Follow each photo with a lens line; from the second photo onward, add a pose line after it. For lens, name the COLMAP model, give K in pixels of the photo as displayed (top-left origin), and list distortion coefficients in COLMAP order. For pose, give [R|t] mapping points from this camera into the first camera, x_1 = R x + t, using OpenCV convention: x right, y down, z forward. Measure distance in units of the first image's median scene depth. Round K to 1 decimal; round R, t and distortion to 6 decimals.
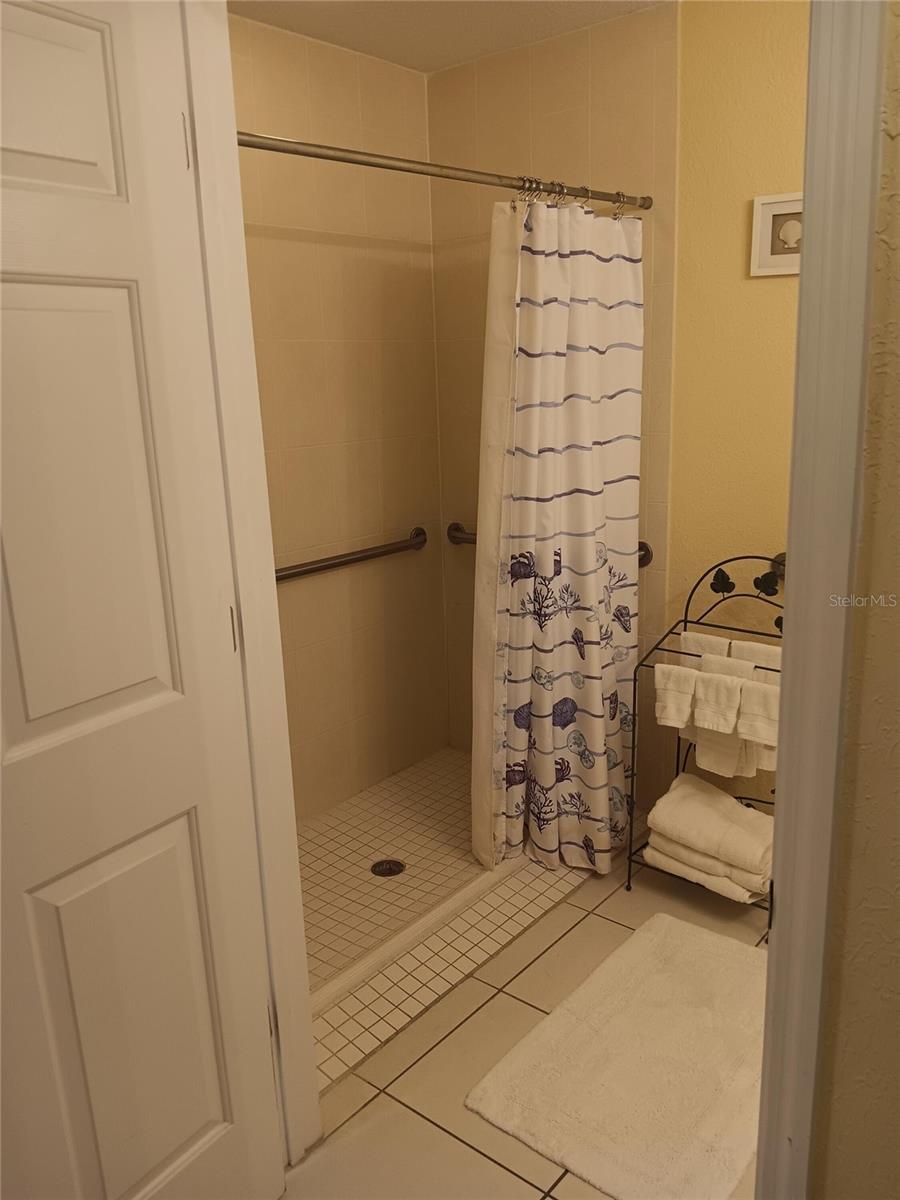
lens RADIAL K [[922.2, 0, 450.0], [0, 922.2, 600.0], [0, 0, 1]] dist [0.042381, -0.132634]
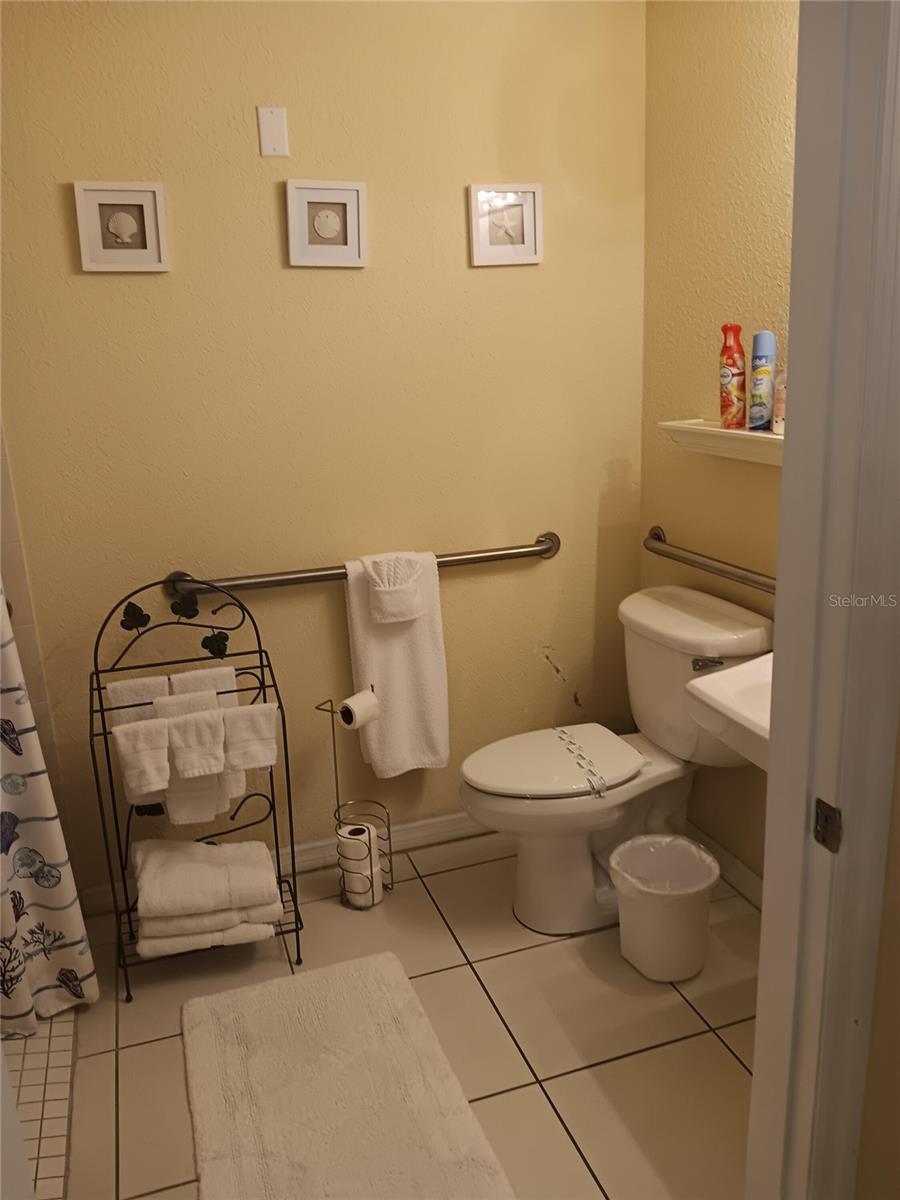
lens RADIAL K [[922.2, 0, 450.0], [0, 922.2, 600.0], [0, 0, 1]] dist [0.042381, -0.132634]
pose [[0.510067, -0.209978, 0.834111, -0.289982], [0.226641, 0.968284, 0.105162, -0.060577], [-0.829738, 0.135404, 0.541479, 0.277416]]
